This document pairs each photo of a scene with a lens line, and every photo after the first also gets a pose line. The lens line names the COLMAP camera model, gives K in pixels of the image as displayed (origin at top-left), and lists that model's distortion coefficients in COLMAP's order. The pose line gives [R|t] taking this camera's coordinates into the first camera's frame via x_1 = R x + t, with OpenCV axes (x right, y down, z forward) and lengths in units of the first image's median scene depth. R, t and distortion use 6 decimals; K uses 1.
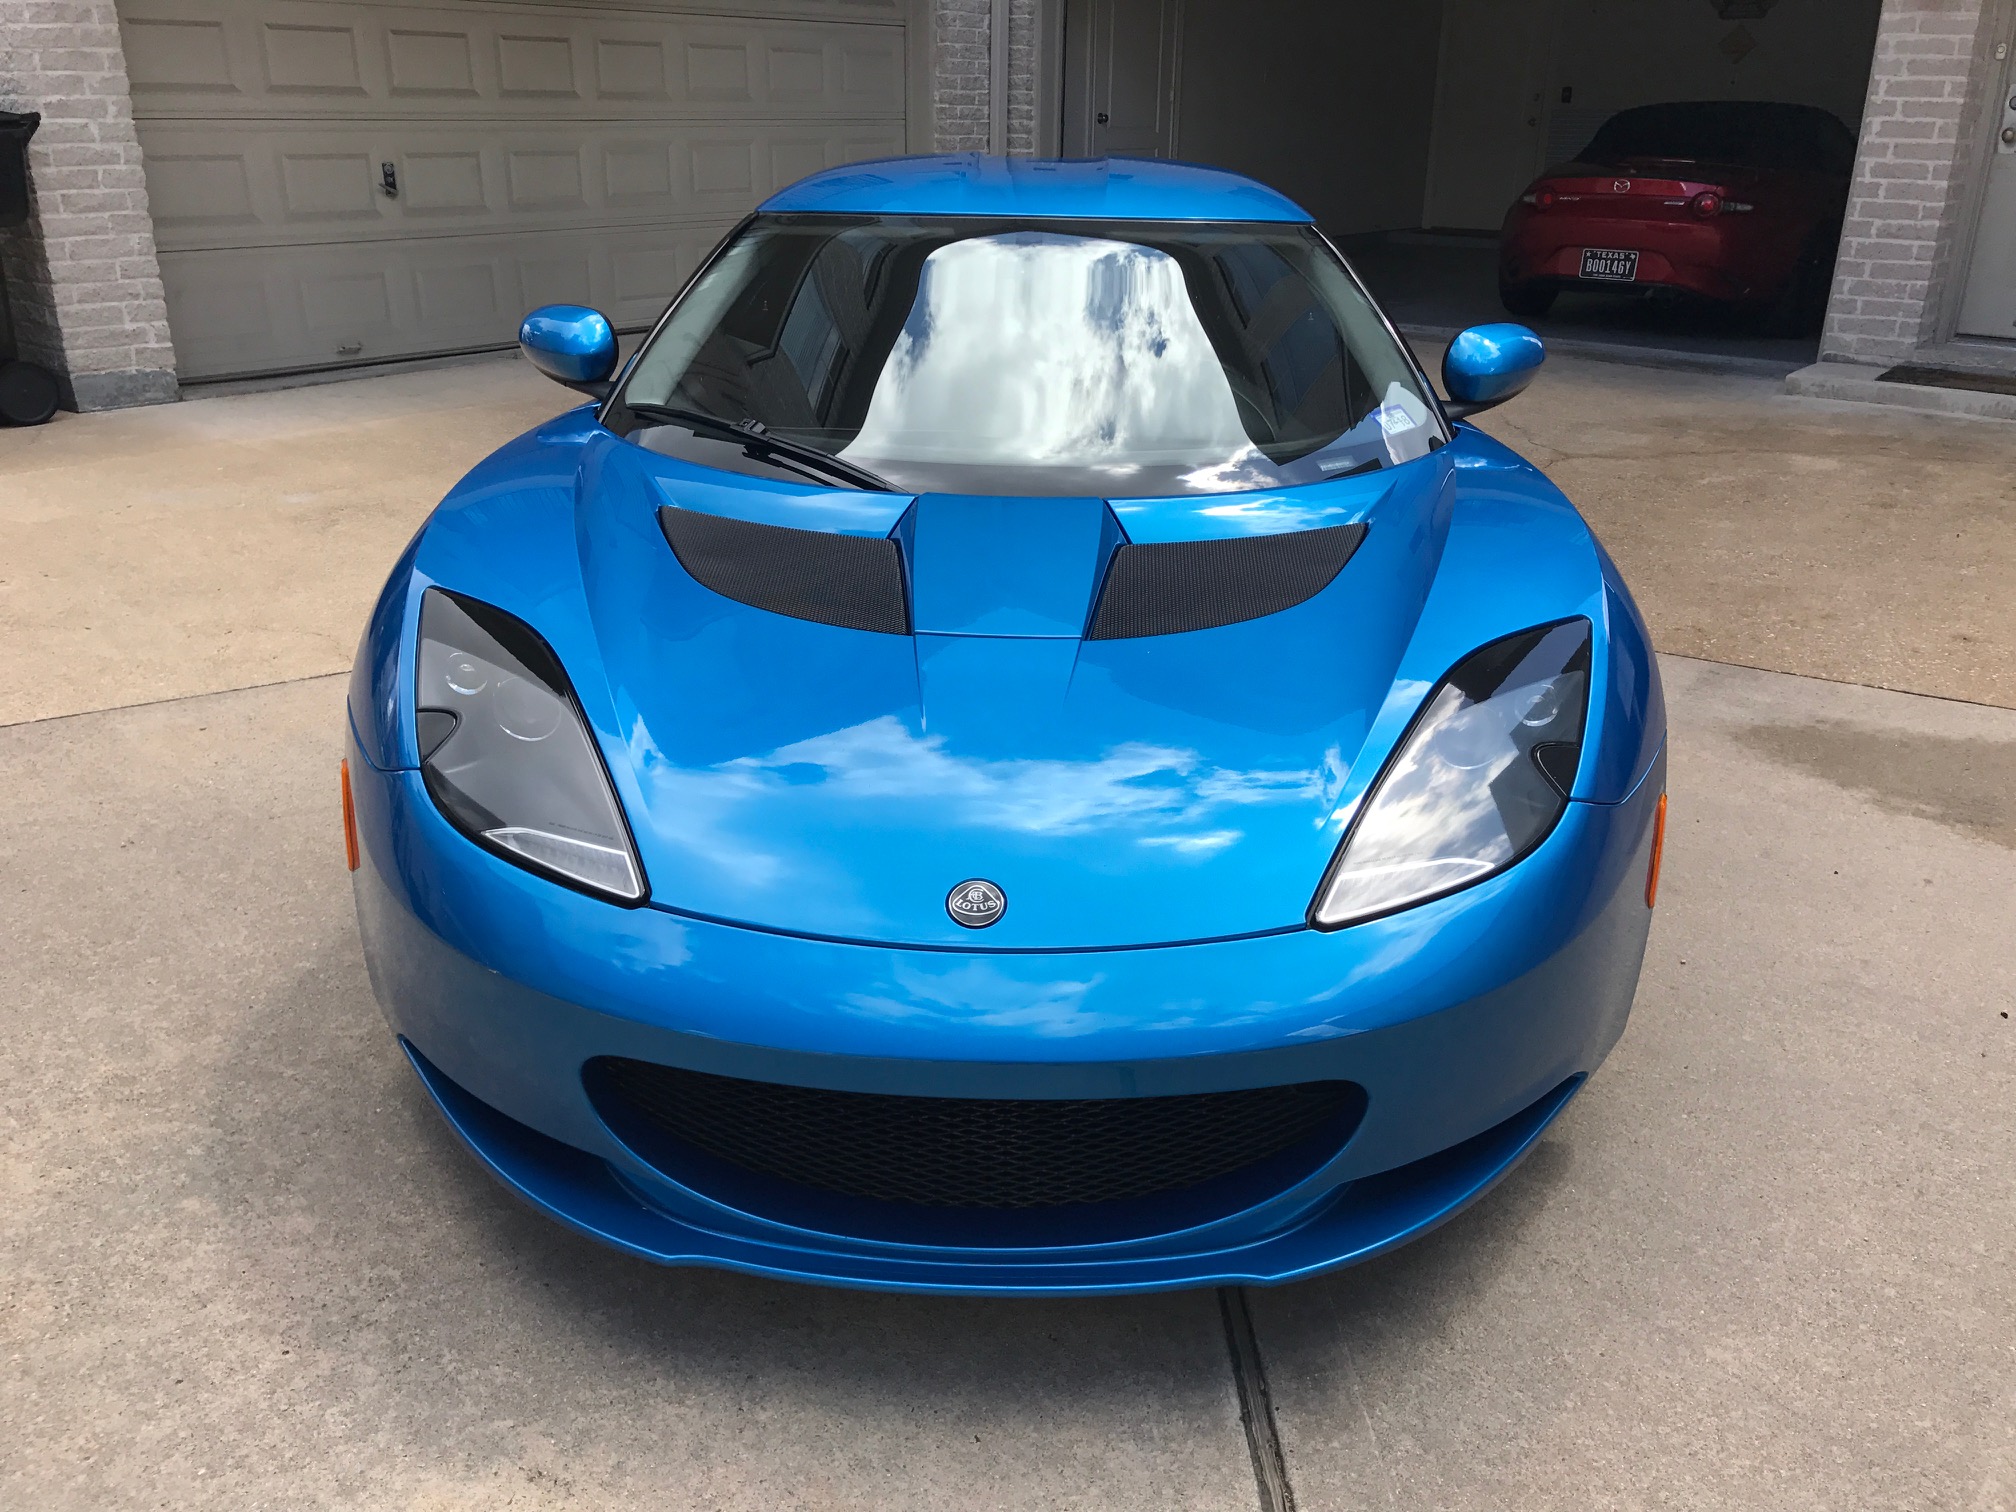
lens RADIAL K [[1685.1, 0, 1014.6], [0, 1685.1, 757.4], [0, 0, 1]] dist [0.033333, -0.045343]
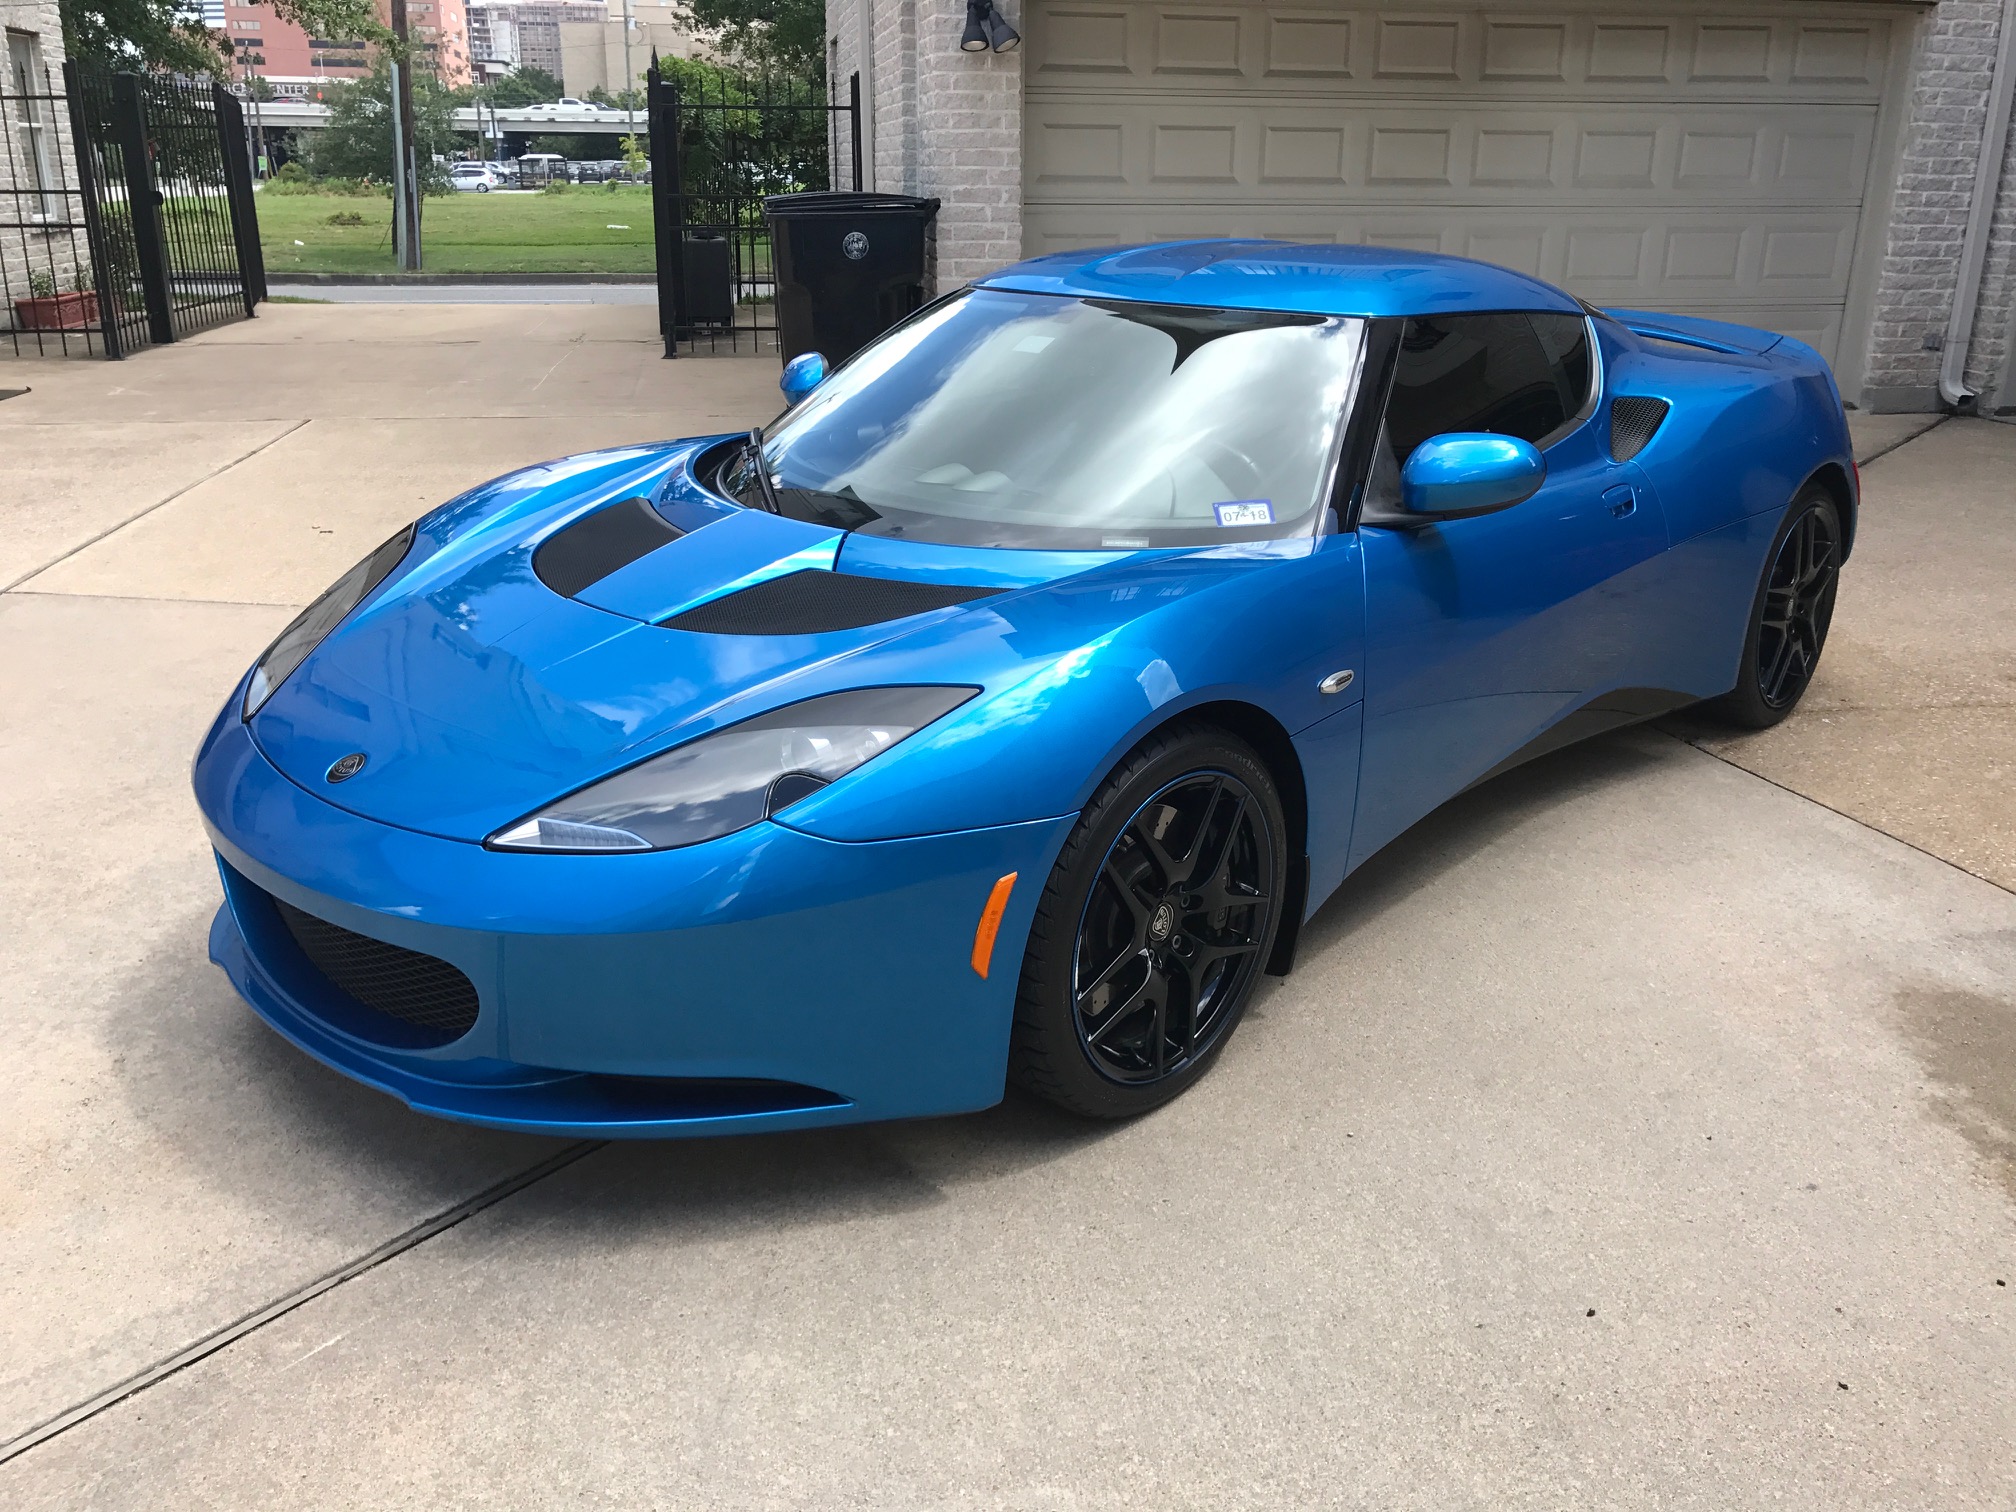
lens RADIAL K [[1685.1, 0, 1014.6], [0, 1685.1, 757.4], [0, 0, 1]] dist [0.033333, -0.045343]
pose [[0.755020, 0.212079, -0.620457, 0.343312], [-0.237326, 0.970481, 0.042923, -0.032209], [0.611245, 0.114843, 0.783065, 0.066136]]
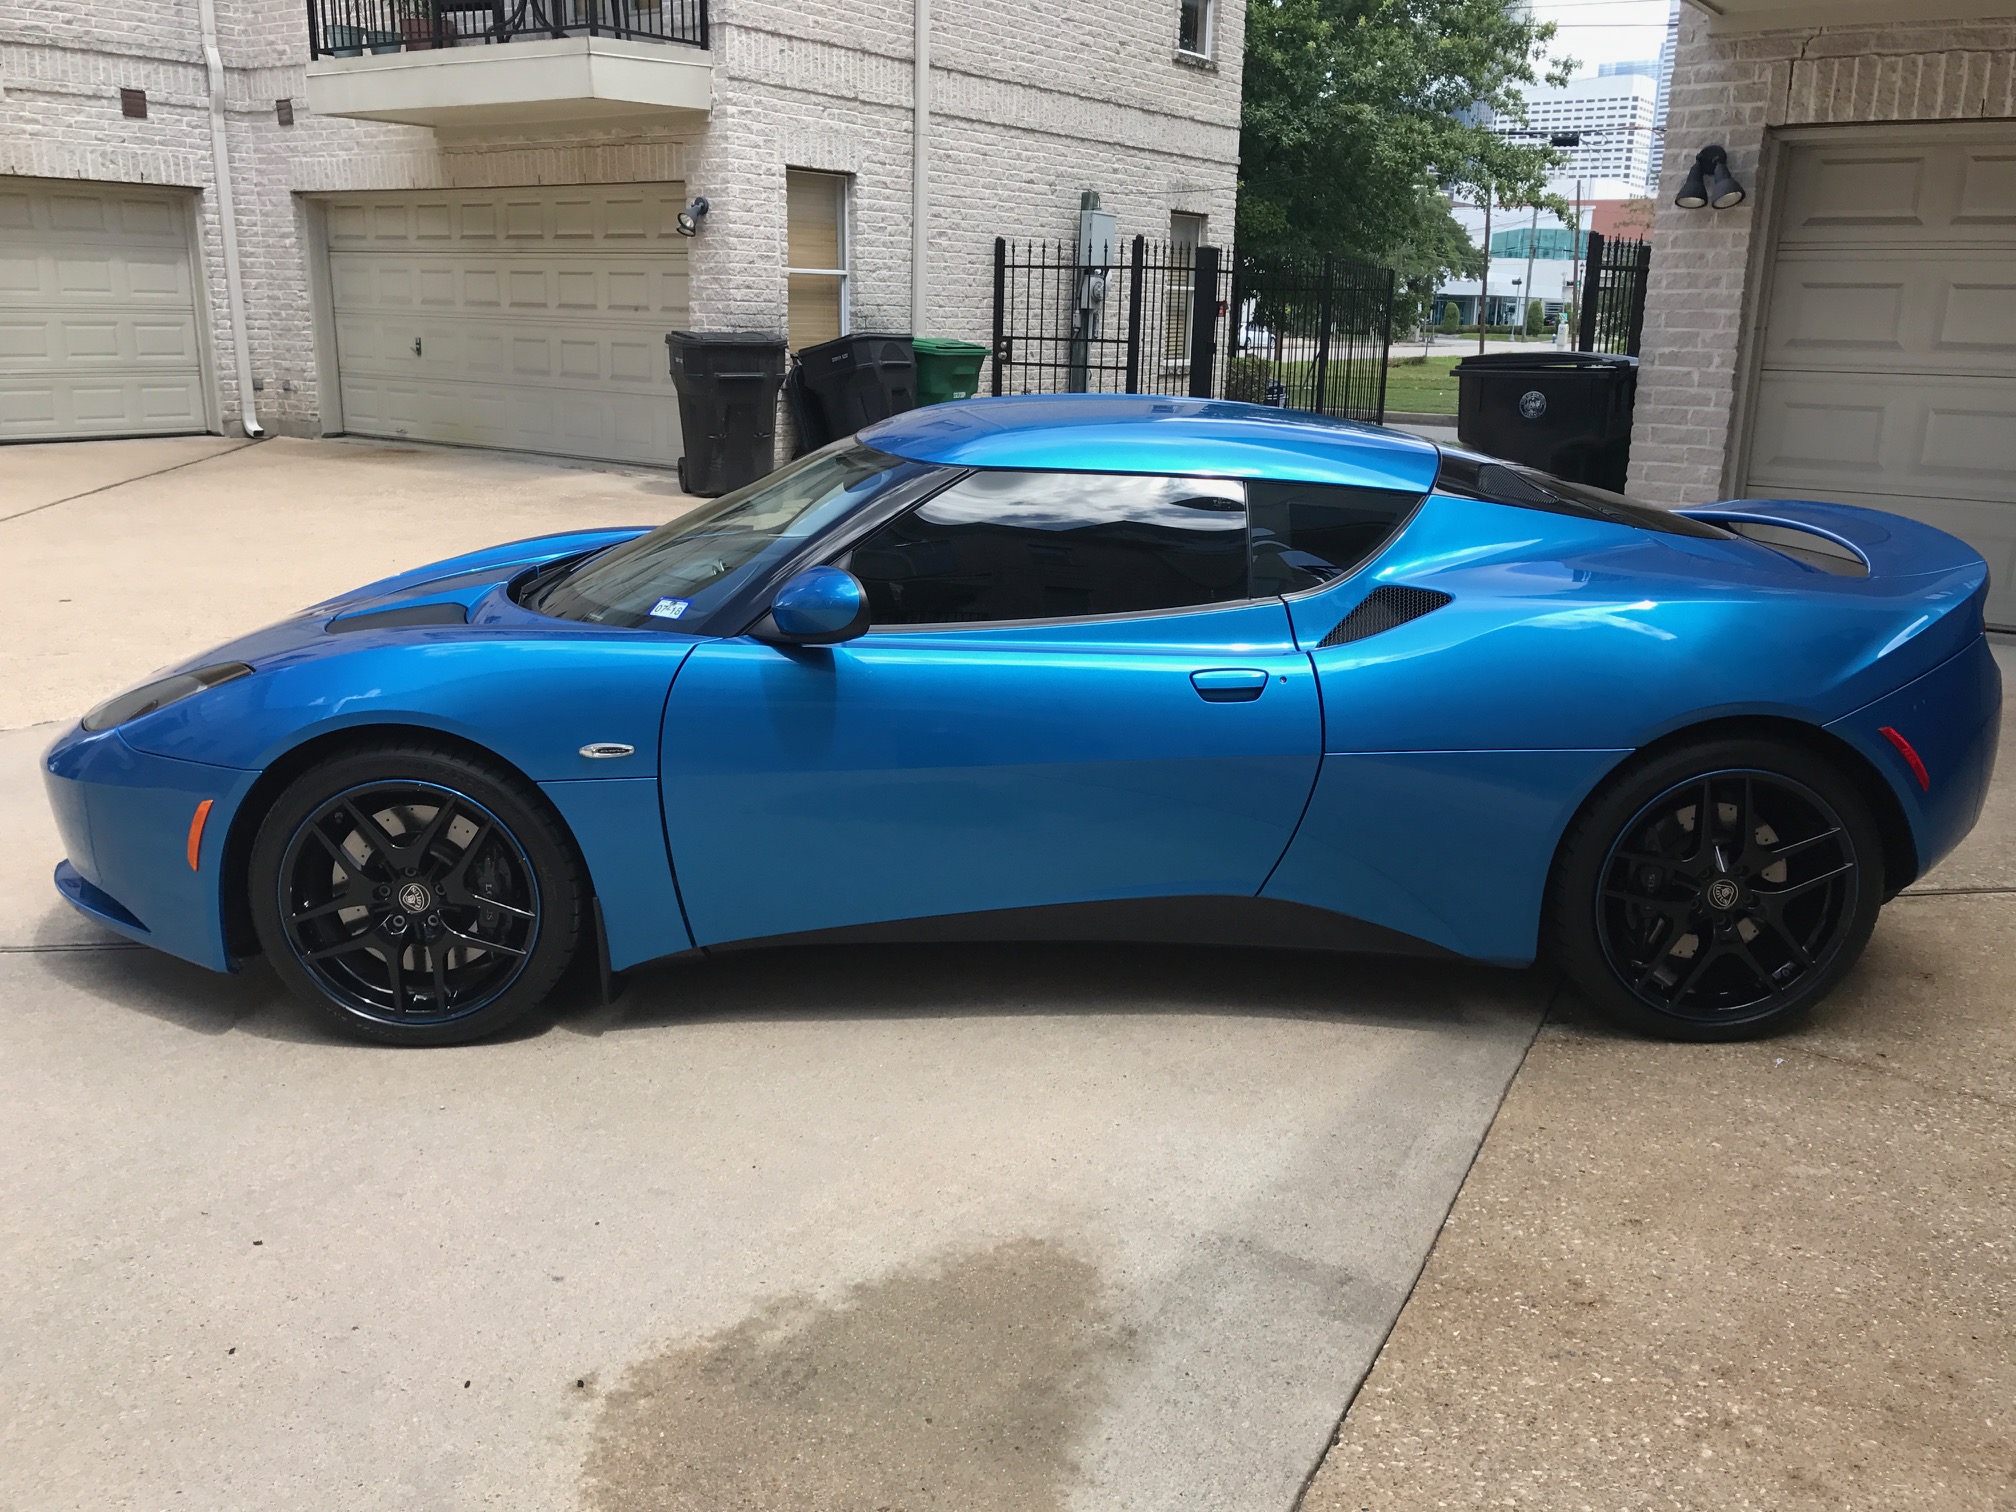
lens RADIAL K [[1693.1, 0, 1003.0], [0, 1693.1, 759.0], [0, 0, 1]] dist [0.006433, 0.011438]
pose [[0.056694, 0.247199, -0.967305, 0.618180], [-0.380873, 0.900947, 0.207918, -0.193761], [0.922888, 0.356632, 0.145230, 0.483011]]
